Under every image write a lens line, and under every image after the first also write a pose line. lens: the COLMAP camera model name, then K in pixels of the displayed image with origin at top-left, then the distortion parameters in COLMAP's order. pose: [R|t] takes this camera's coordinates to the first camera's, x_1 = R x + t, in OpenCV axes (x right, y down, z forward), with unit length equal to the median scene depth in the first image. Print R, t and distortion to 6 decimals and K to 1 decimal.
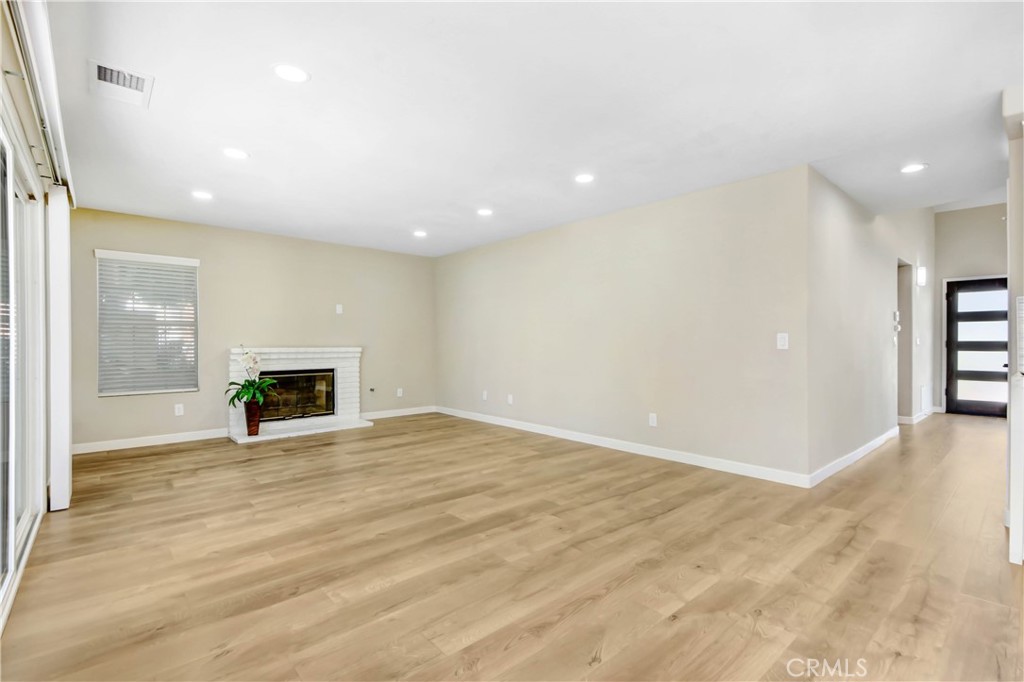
lens RADIAL K [[472.4, 0, 512.0], [0, 472.4, 341.0], [0, 0, 1]] dist [0.031053, -0.000105]
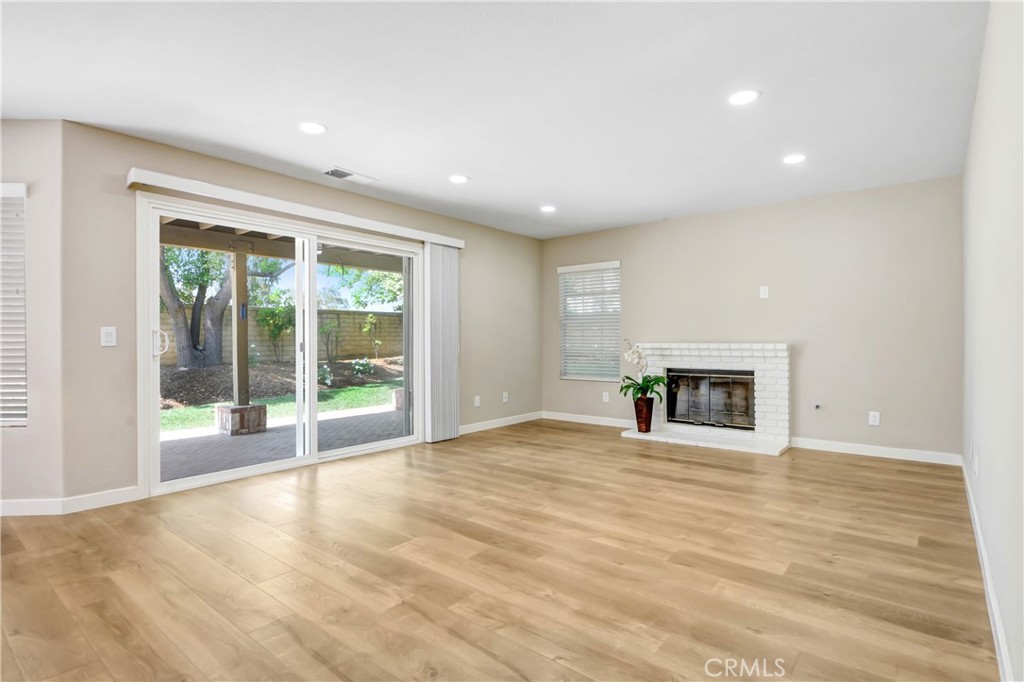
lens RADIAL K [[505.6, 0, 512.0], [0, 505.6, 341.0], [0, 0, 1]] dist [0.002243, -0.009286]
pose [[0.169662, 0.002508, -0.985499, 0.616187], [0.004649, 0.999984, 0.003346, 0.009385], [0.985491, -0.005149, 0.169647, 0.813743]]
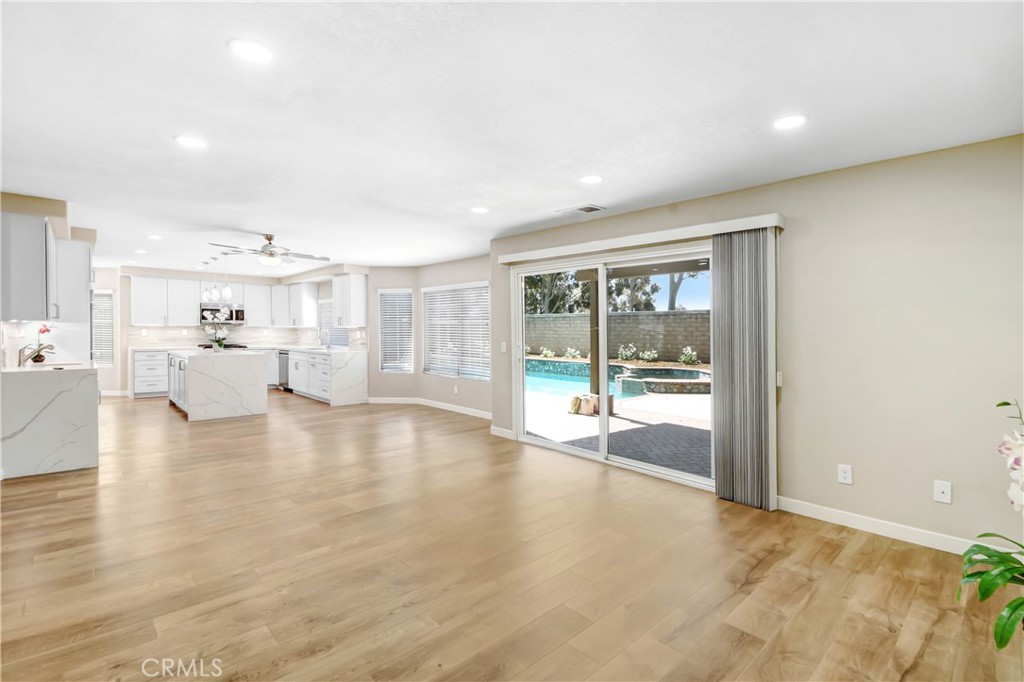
lens RADIAL K [[472.7, 0, 511.7], [0, 472.7, 327.0], [0, 0, 1]] dist [-0.001957, -0.000986]
pose [[-0.998711, -0.001917, -0.050715, -0.314993], [-0.001845, 0.999997, -0.001465, -0.062464], [0.050718, -0.001370, -0.998712, 1.813968]]
